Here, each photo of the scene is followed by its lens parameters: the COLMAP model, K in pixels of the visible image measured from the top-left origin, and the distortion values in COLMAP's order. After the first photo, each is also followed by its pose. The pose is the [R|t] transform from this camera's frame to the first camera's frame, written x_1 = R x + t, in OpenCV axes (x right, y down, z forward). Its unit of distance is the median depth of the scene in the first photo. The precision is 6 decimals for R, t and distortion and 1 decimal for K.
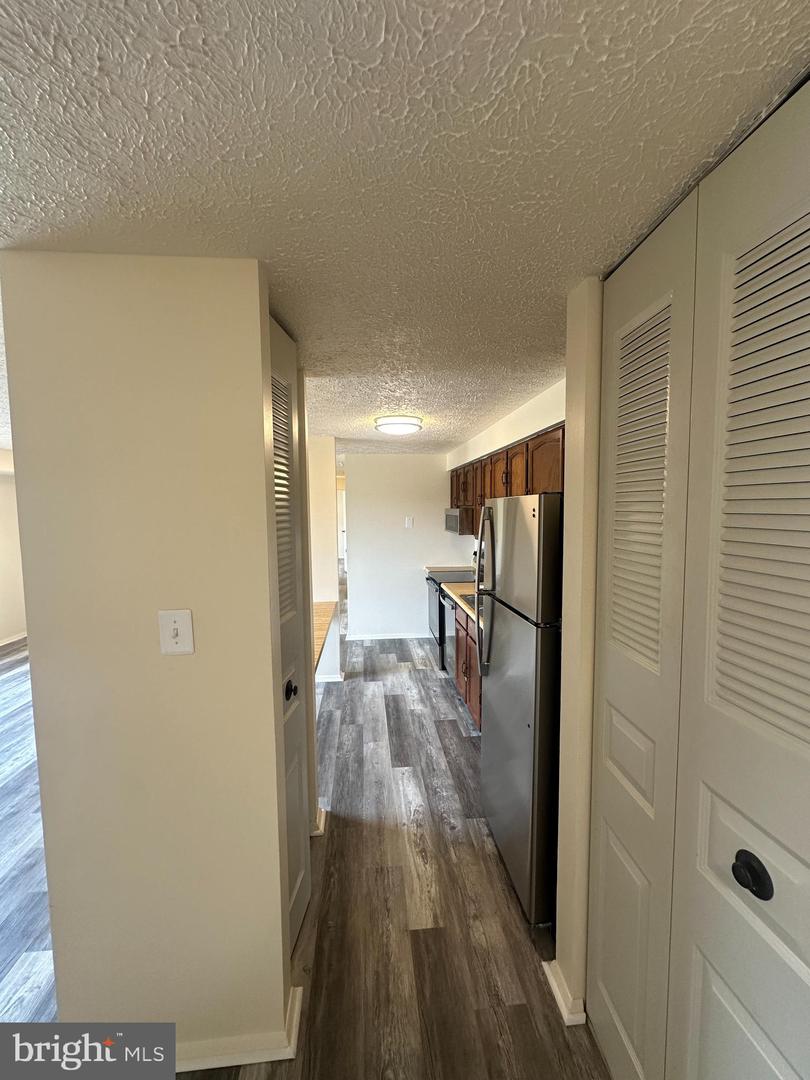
lens RADIAL K [[429.5, 0, 405.6], [0, 429.5, 541.2], [0, 0, 1]] dist [-0.001498, 0.000147]
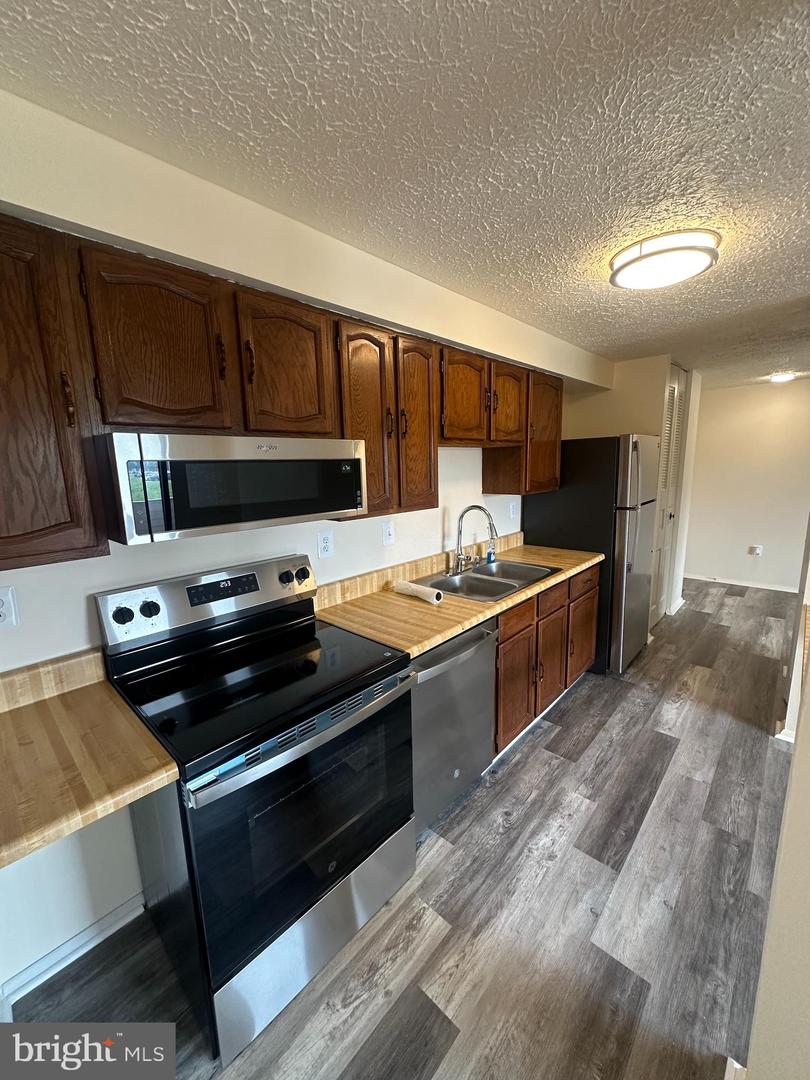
lens RADIAL K [[429.5, 0, 405.6], [0, 429.5, 541.2], [0, 0, 1]] dist [-0.001498, 0.000147]
pose [[-0.664802, -0.109036, 0.739019, -0.214762], [0.089931, 0.970414, 0.224076, -0.089380], [-0.741587, 0.215427, -0.635327, 1.549146]]
